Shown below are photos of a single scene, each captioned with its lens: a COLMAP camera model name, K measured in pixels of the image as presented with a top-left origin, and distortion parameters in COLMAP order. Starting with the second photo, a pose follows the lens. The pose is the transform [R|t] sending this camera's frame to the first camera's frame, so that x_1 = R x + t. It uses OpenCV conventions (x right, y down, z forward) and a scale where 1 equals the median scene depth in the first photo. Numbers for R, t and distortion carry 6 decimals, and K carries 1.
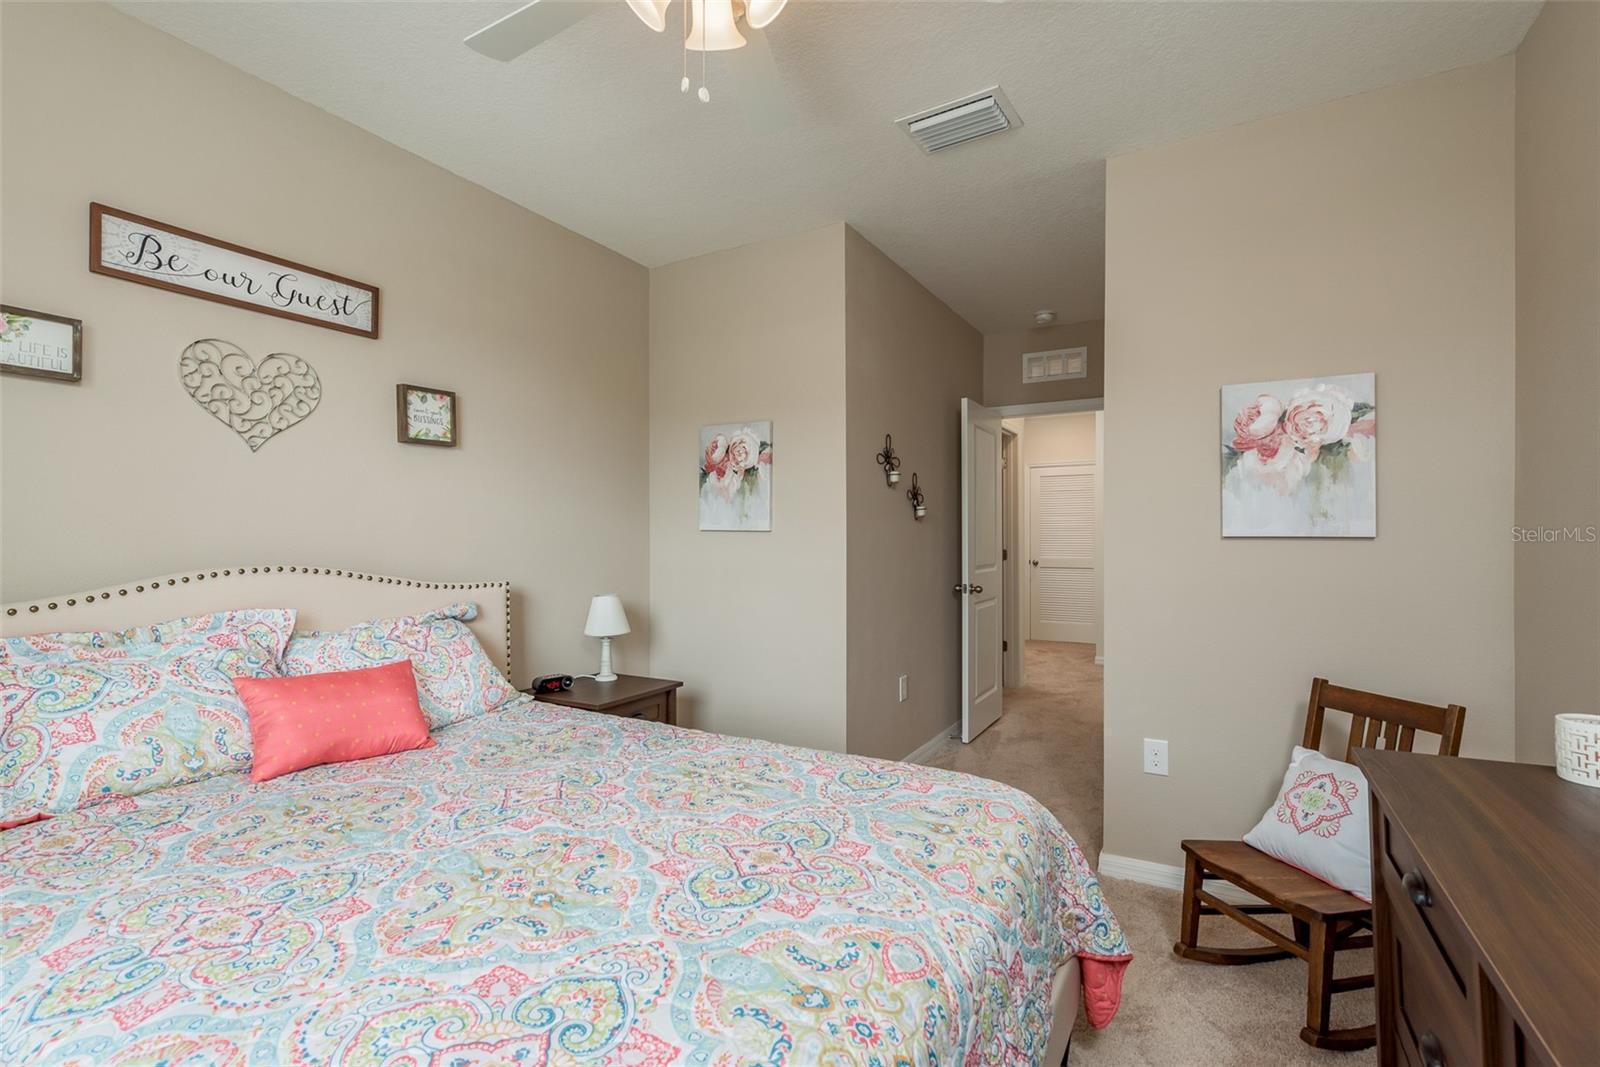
lens RADIAL K [[727.1, 0, 798.7], [0, 727.1, 536.3], [0, 0, 1]] dist [0.005796, -0.002631]
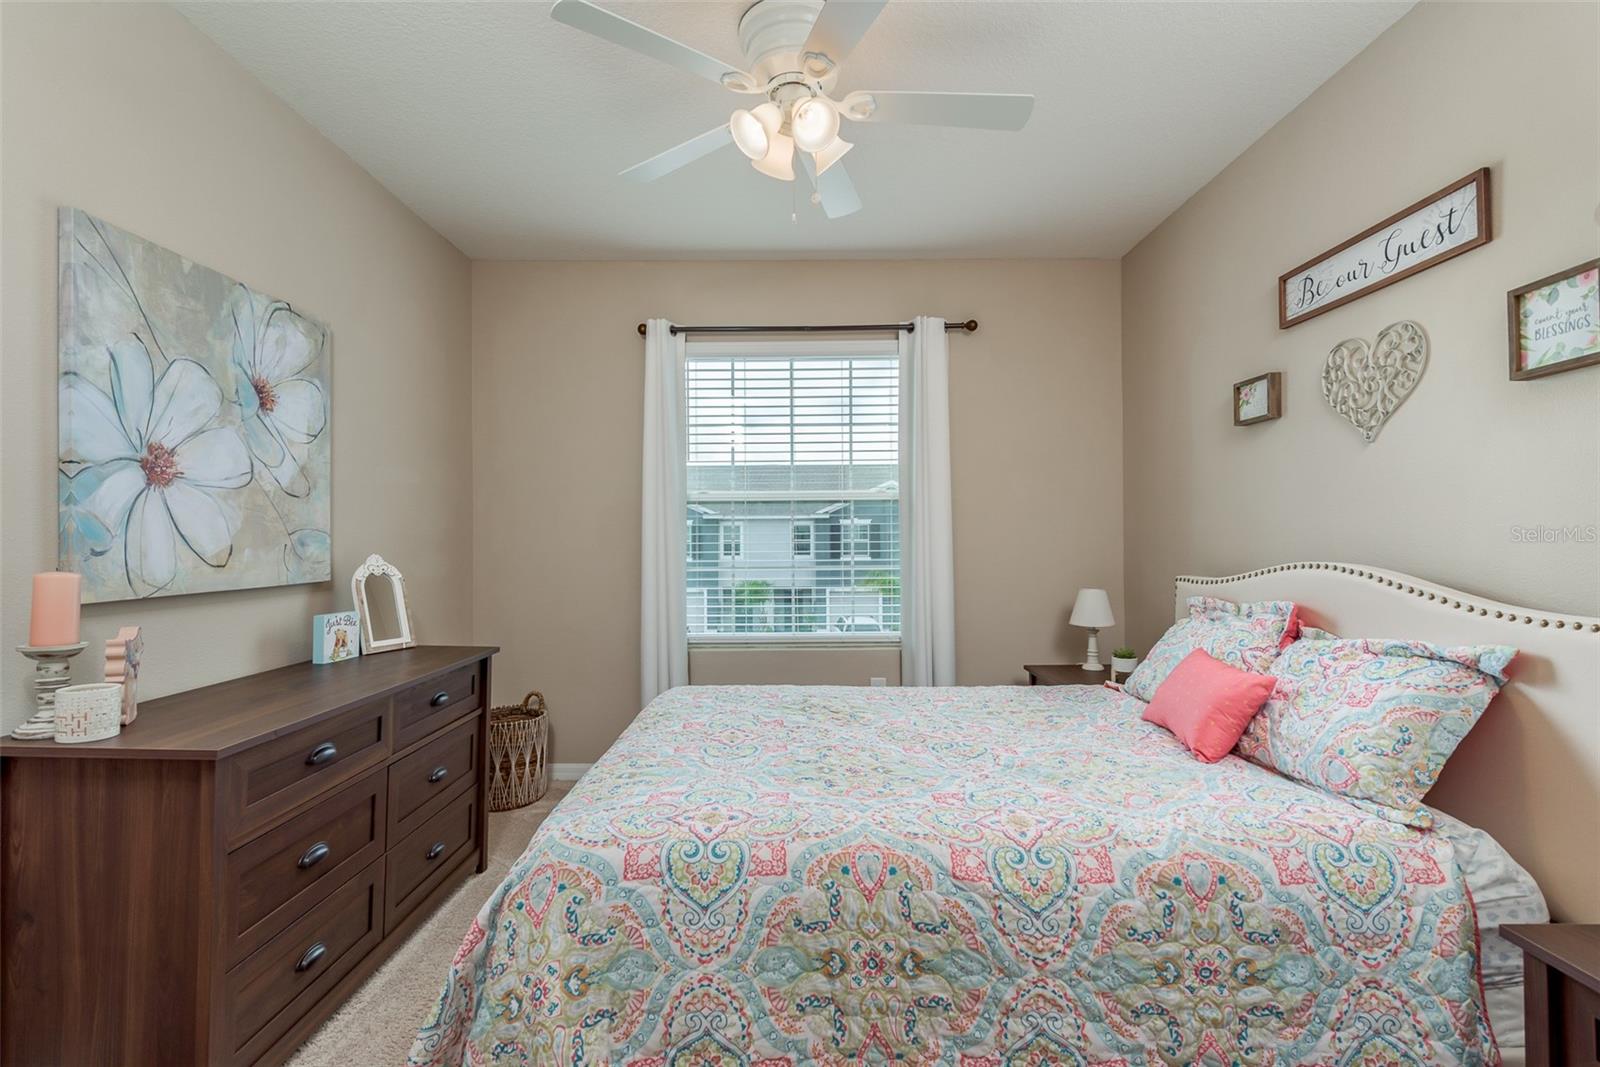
lens RADIAL K [[727.1, 0, 797.0], [0, 727.1, 530.9], [0, 0, 1]] dist [0.005796, -0.002631]
pose [[-0.865695, 0.004223, -0.500554, 0.357528], [0.011128, 0.999880, -0.010809, 0.000723], [0.500448, -0.014927, -0.865638, 1.388865]]
